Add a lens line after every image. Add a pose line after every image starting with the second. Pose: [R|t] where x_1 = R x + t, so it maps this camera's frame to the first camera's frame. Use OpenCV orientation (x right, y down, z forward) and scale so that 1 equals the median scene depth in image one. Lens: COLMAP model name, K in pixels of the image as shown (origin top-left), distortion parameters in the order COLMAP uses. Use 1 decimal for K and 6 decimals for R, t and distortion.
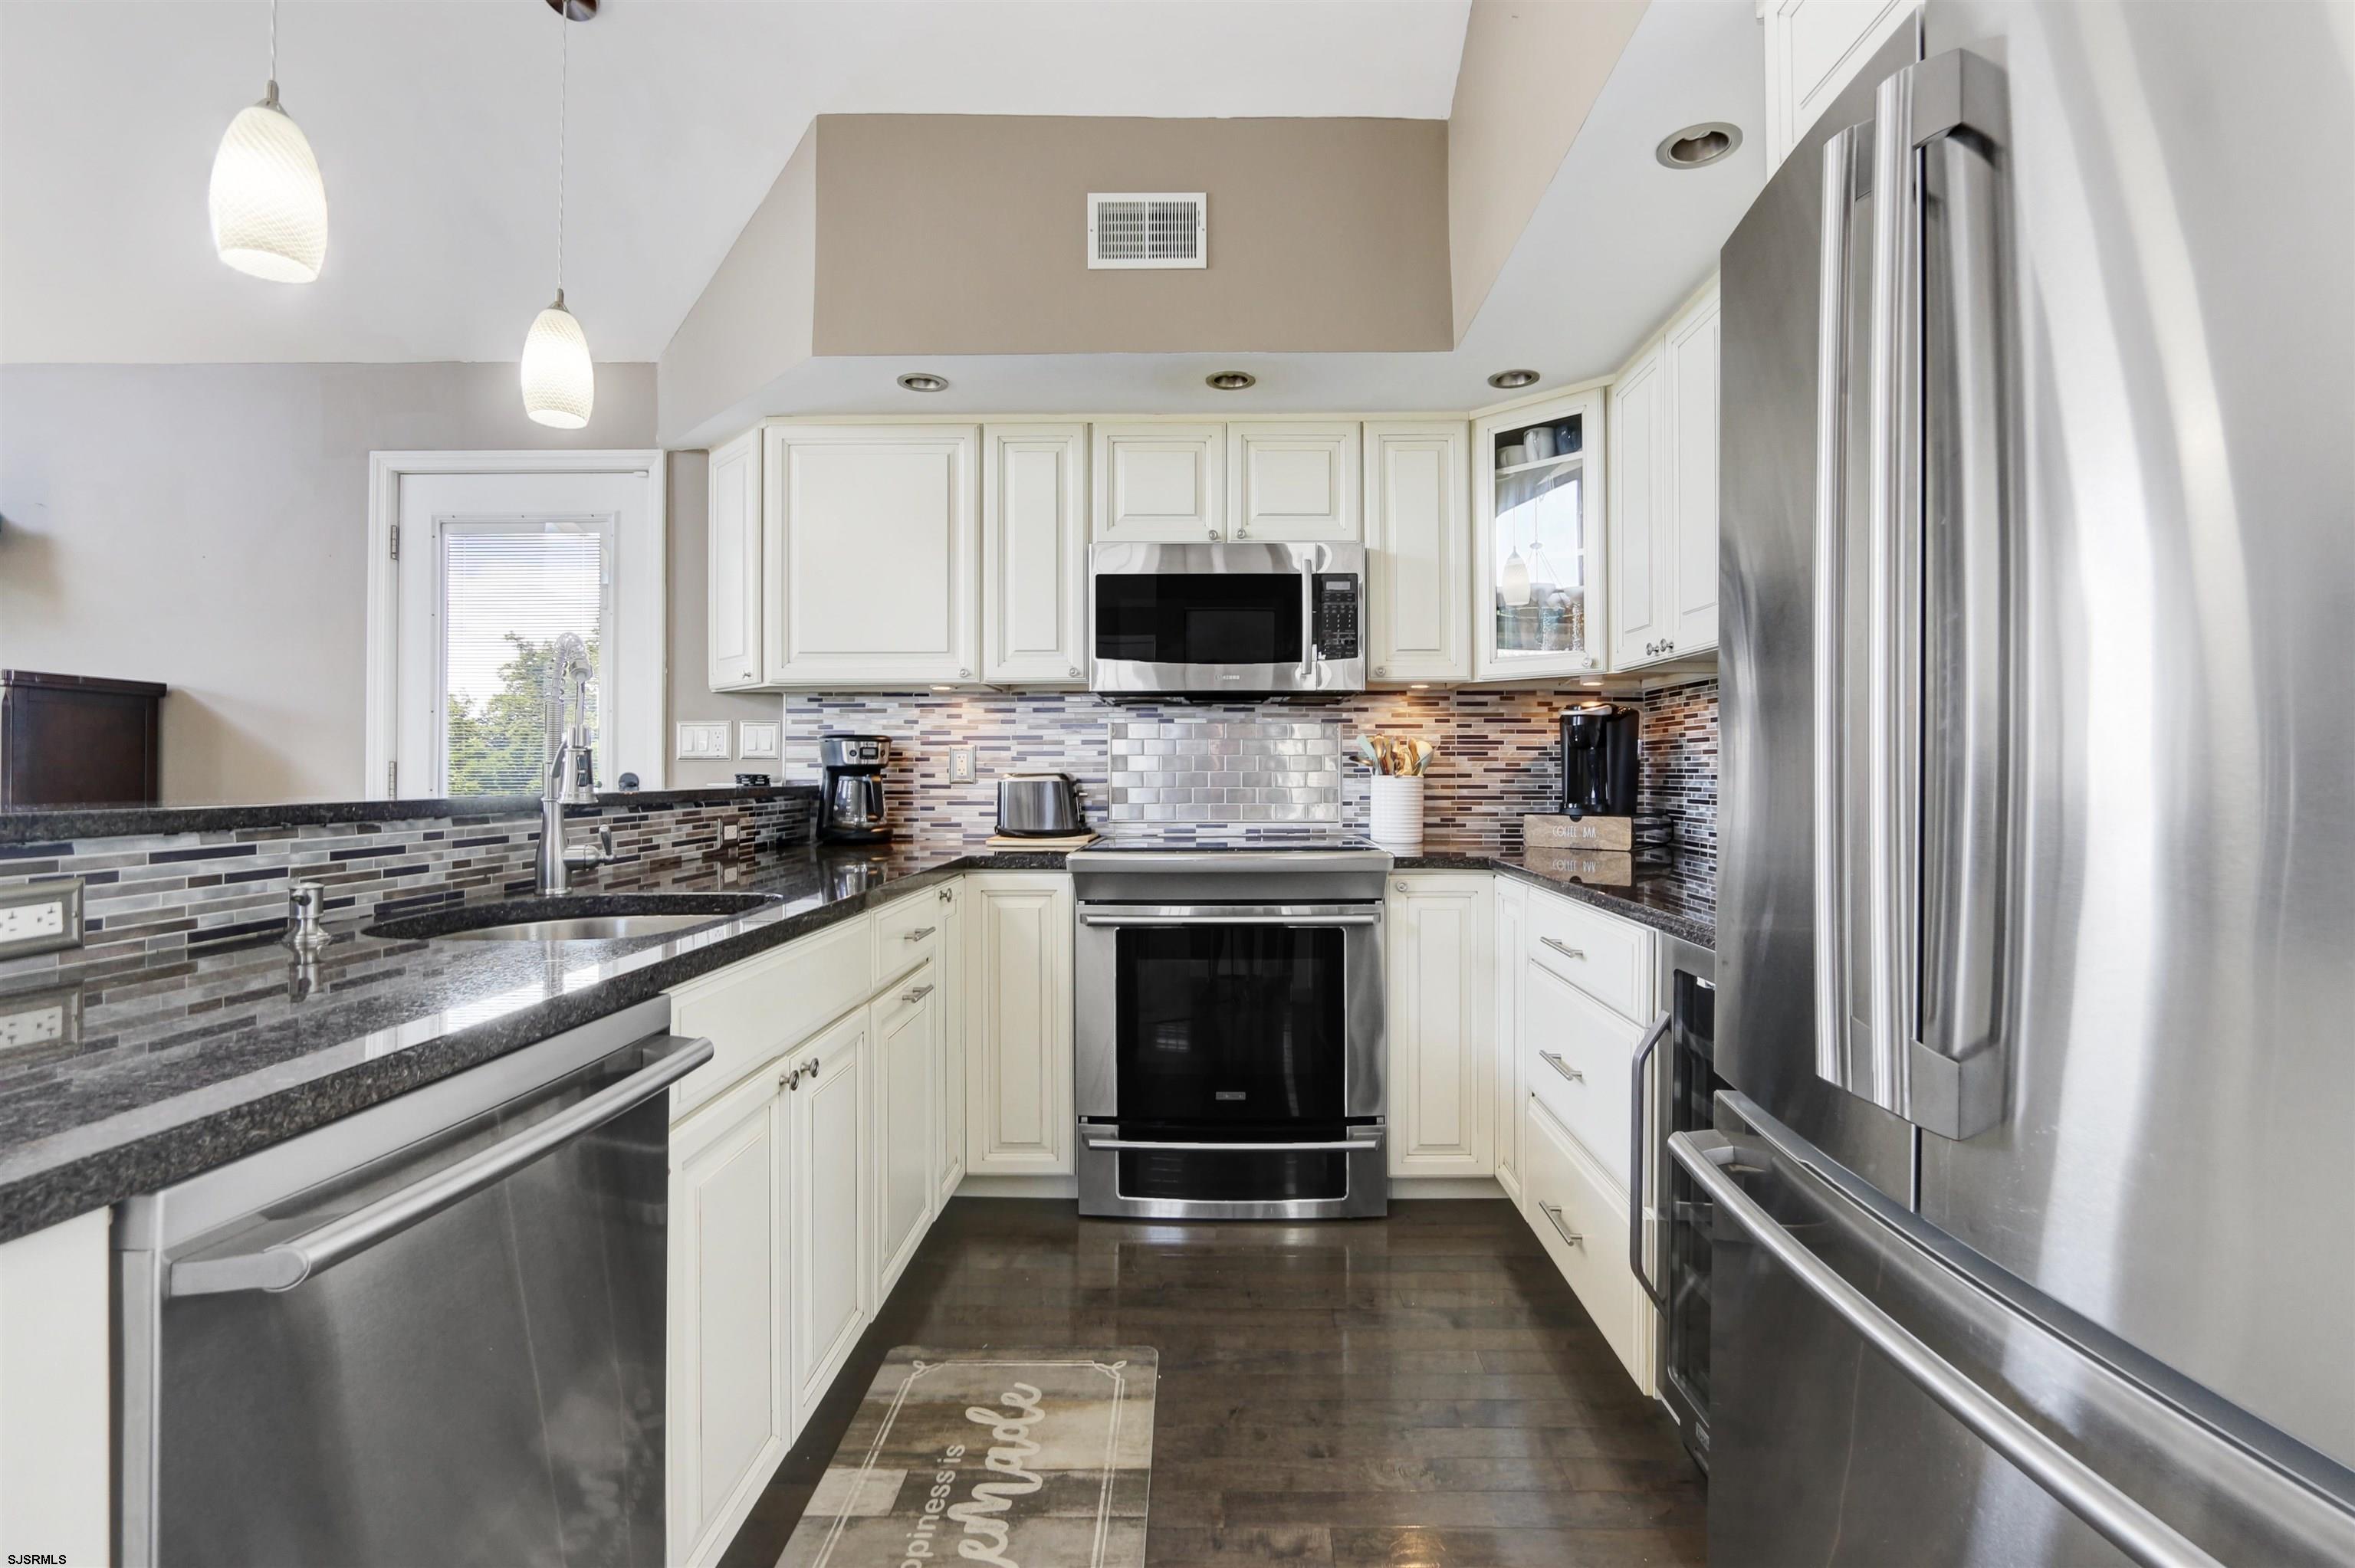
lens RADIAL K [[1090.8, 0, 1195.4], [0, 1090.8, 777.7], [0, 0, 1]] dist [-0.004540, -0.000590]
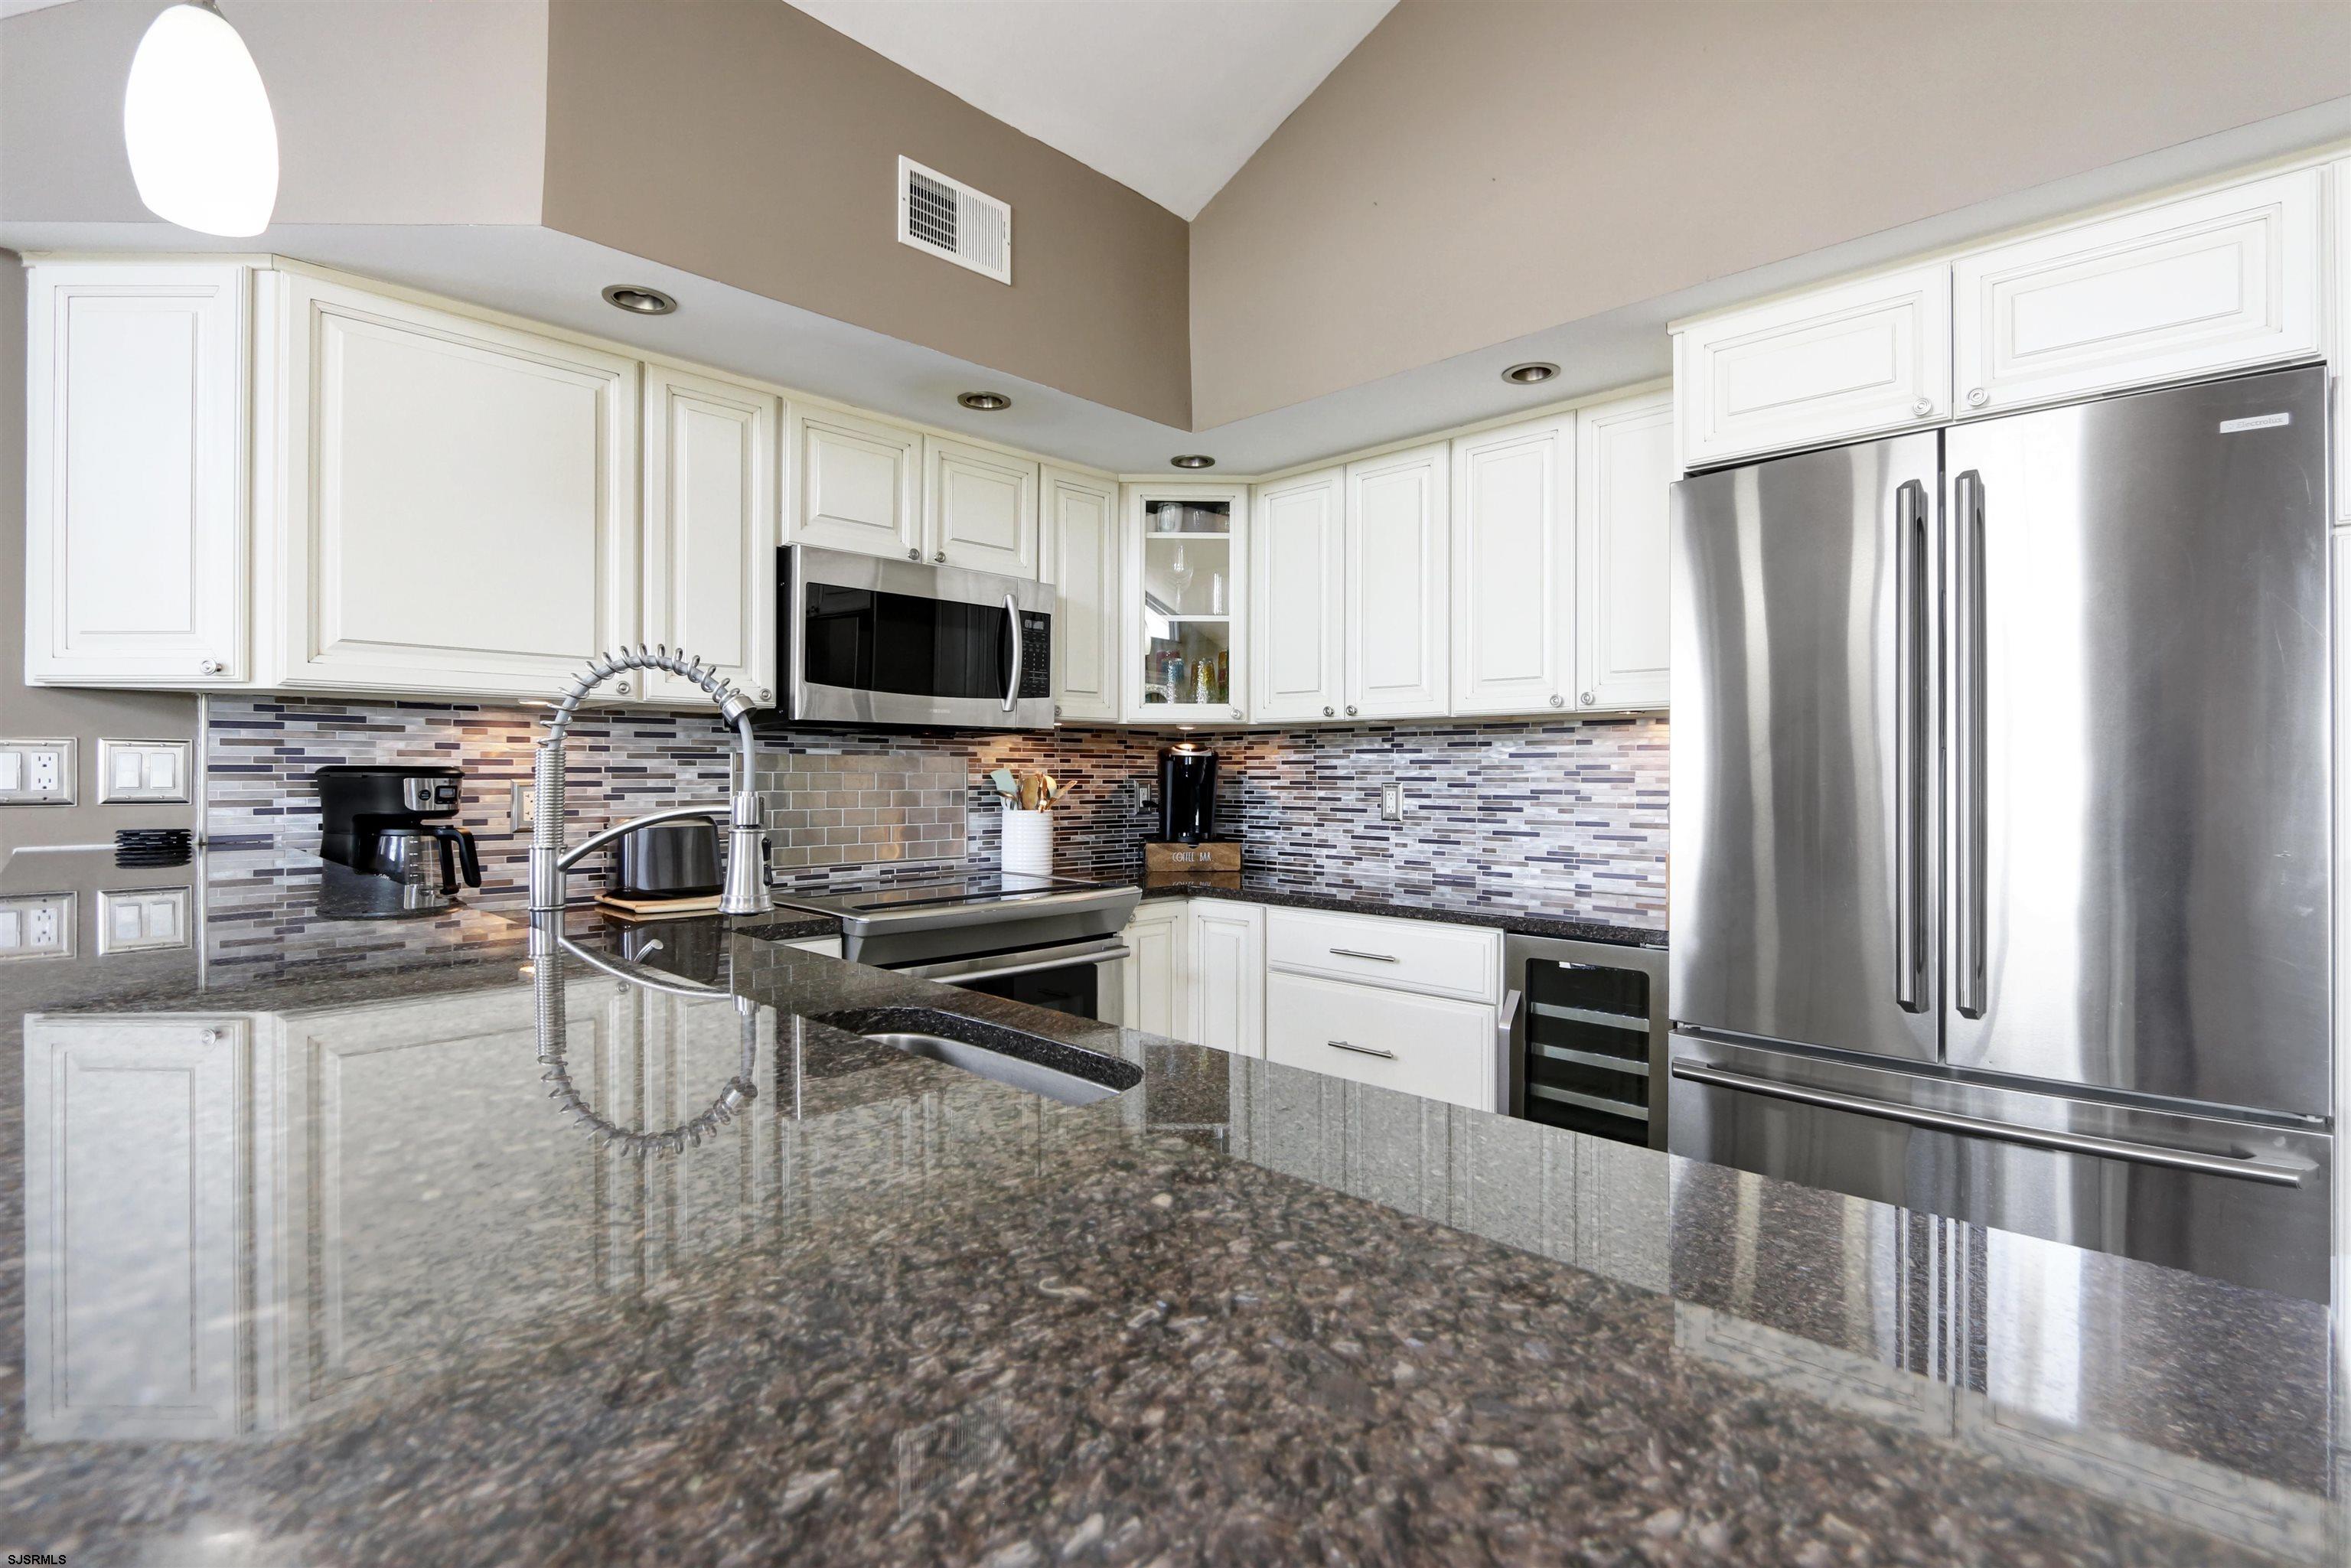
lens RADIAL K [[1089.1, 0, 1187.7], [0, 1089.1, 779.1], [0, 0, 1]] dist [-0.004540, -0.000590]
pose [[0.689564, -0.001498, 0.724223, -0.461014], [0.000630, 0.999999, 0.001469, -0.032578], [-0.724225, -0.000557, 0.689564, 0.191468]]
